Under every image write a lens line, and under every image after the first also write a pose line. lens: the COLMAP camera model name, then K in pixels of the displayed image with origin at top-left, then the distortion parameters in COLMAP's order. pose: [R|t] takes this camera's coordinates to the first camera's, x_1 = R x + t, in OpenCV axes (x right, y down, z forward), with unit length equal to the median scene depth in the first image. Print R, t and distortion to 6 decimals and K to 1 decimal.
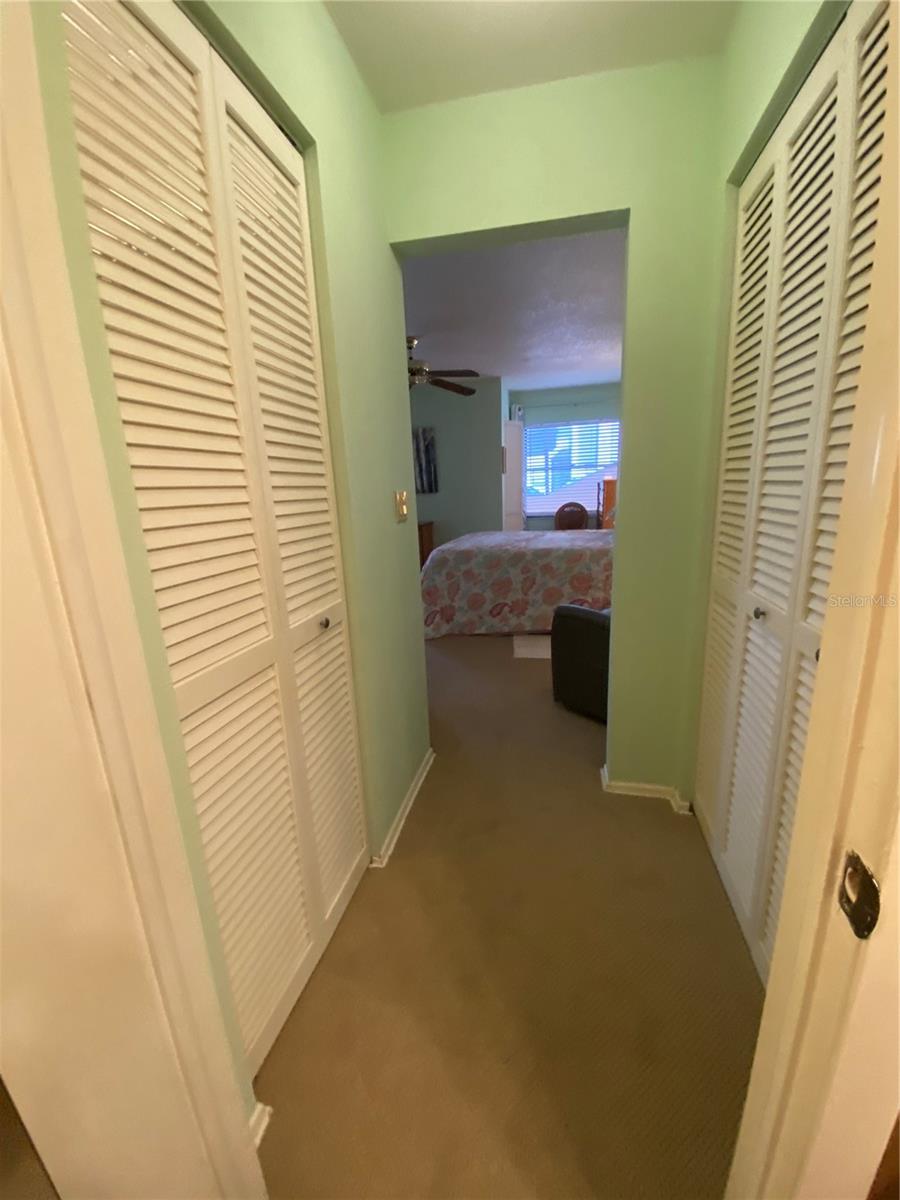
lens RADIAL K [[488.8, 0, 446.4], [0, 488.8, 608.0], [0, 0, 1]] dist [0.009303, -0.001261]
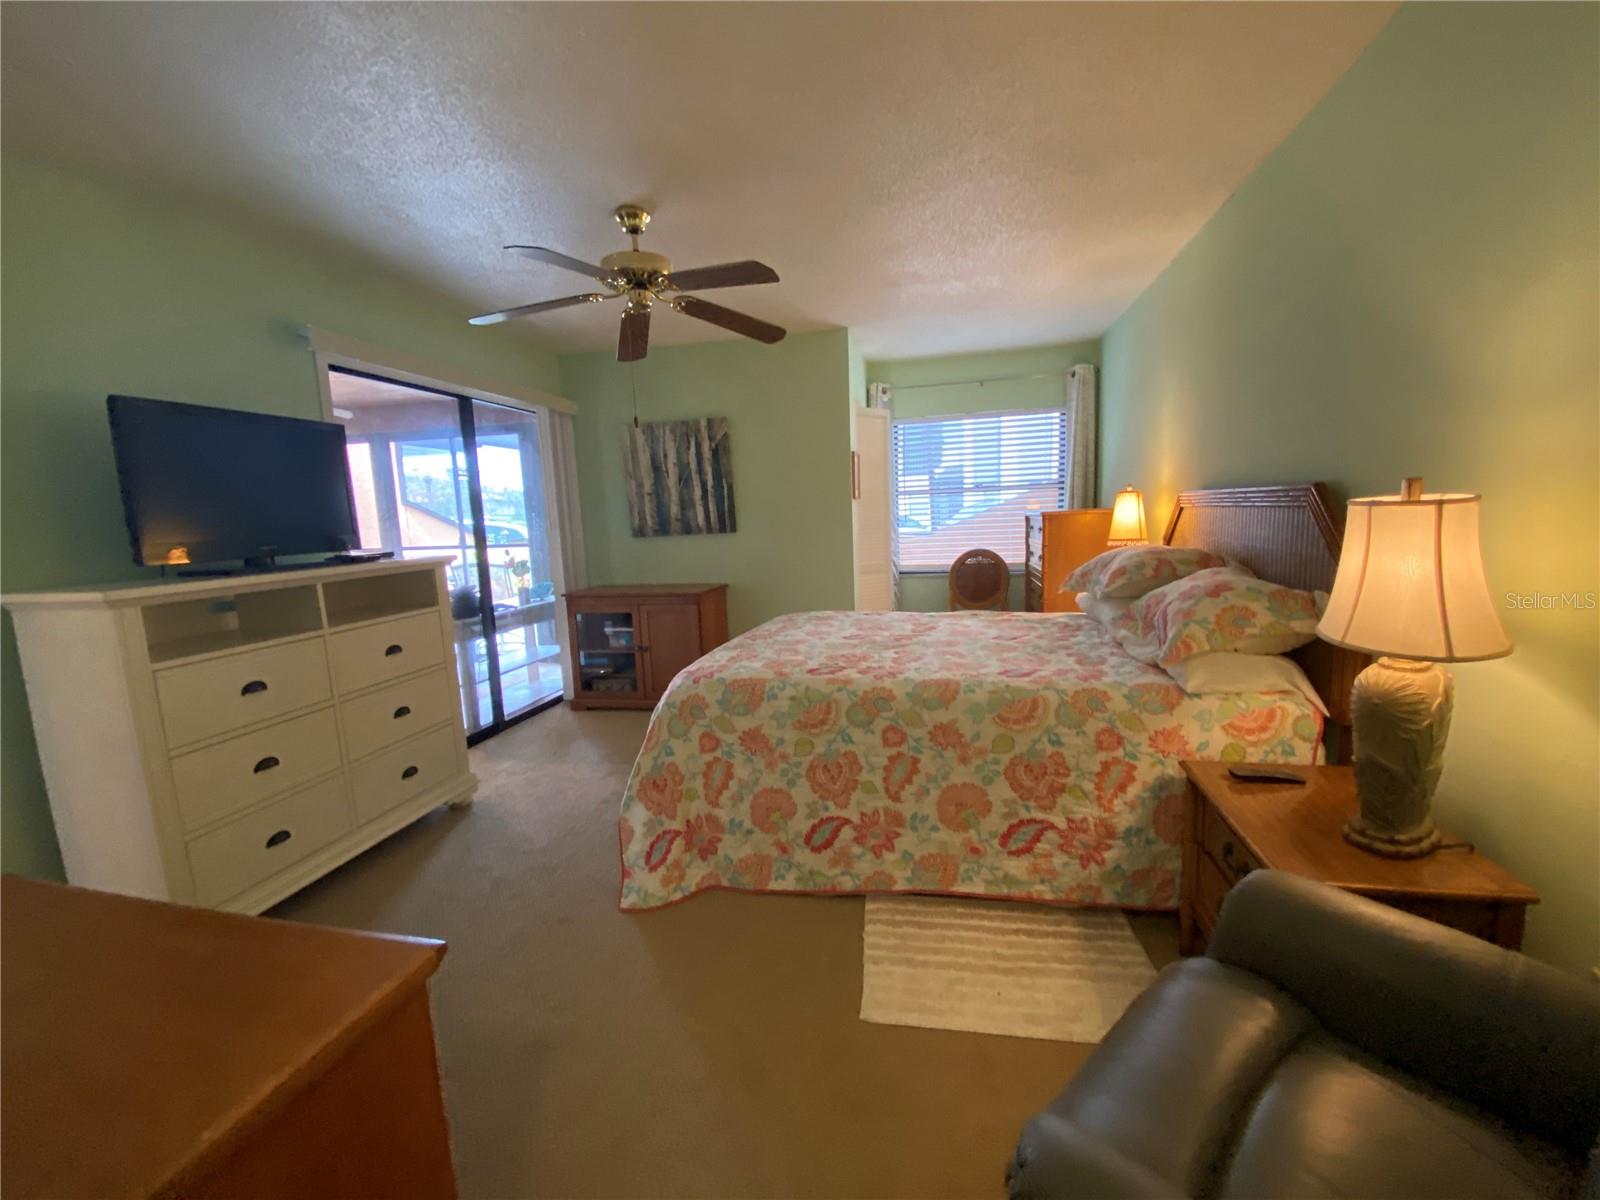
lens RADIAL K [[651.8, 0, 802.1], [0, 651.8, 588.4], [0, 0, 1]] dist [0.009303, -0.001261]
pose [[0.999970, 0.005460, 0.005418, 0.080764], [-0.004710, 0.991504, -0.129987, -0.122800], [-0.006082, 0.129958, 0.991501, 0.440500]]
